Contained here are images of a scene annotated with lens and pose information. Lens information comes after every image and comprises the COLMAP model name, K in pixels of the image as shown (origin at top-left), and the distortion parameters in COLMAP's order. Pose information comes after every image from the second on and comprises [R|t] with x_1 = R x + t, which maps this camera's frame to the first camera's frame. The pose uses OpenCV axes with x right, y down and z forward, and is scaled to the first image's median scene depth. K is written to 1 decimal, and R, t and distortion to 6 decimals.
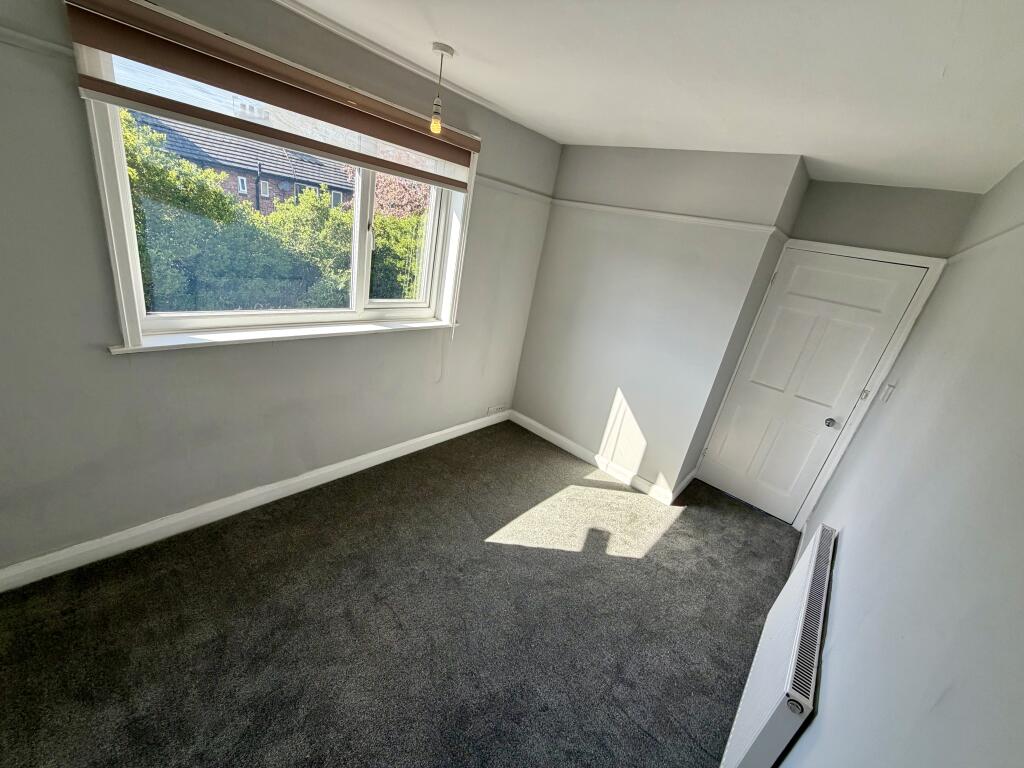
lens RADIAL K [[409.4, 0, 506.9], [0, 409.4, 386.6], [0, 0, 1]] dist [-0.002427, -0.000542]
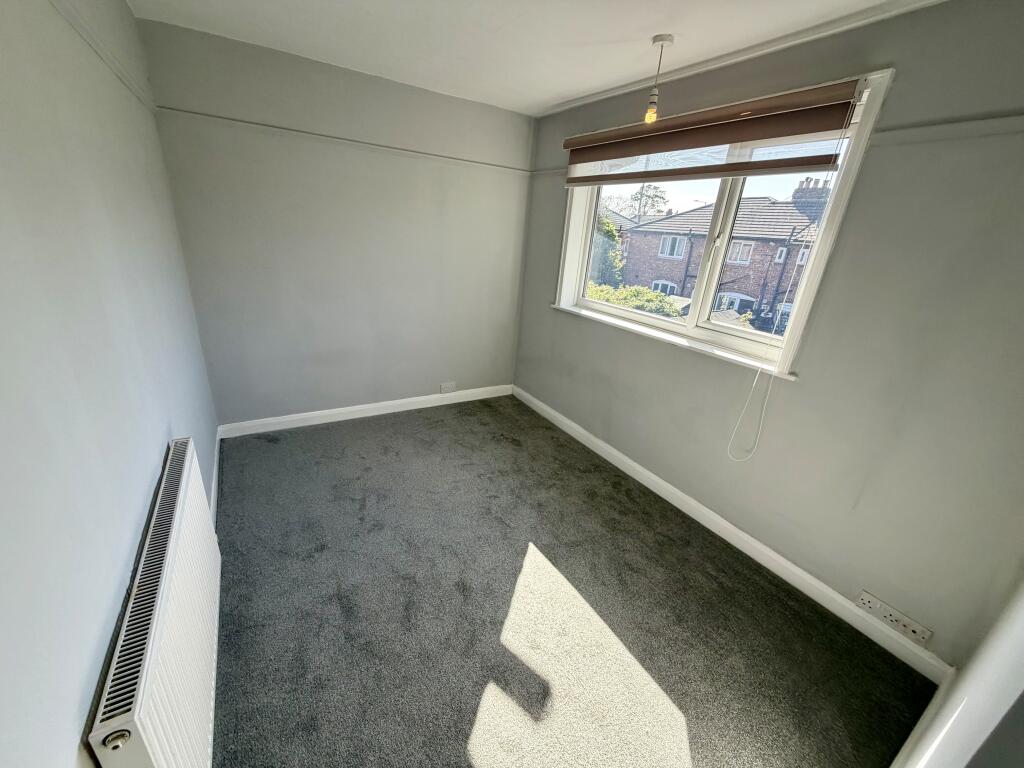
lens RADIAL K [[409.4, 0, 511.1], [0, 409.4, 386.3], [0, 0, 1]] dist [-0.002427, -0.000542]
pose [[-0.272567, 0.154604, -0.949634, 0.810674], [-0.460515, 0.845639, 0.269852, -0.148571], [0.844768, 0.510873, -0.159296, 0.985756]]
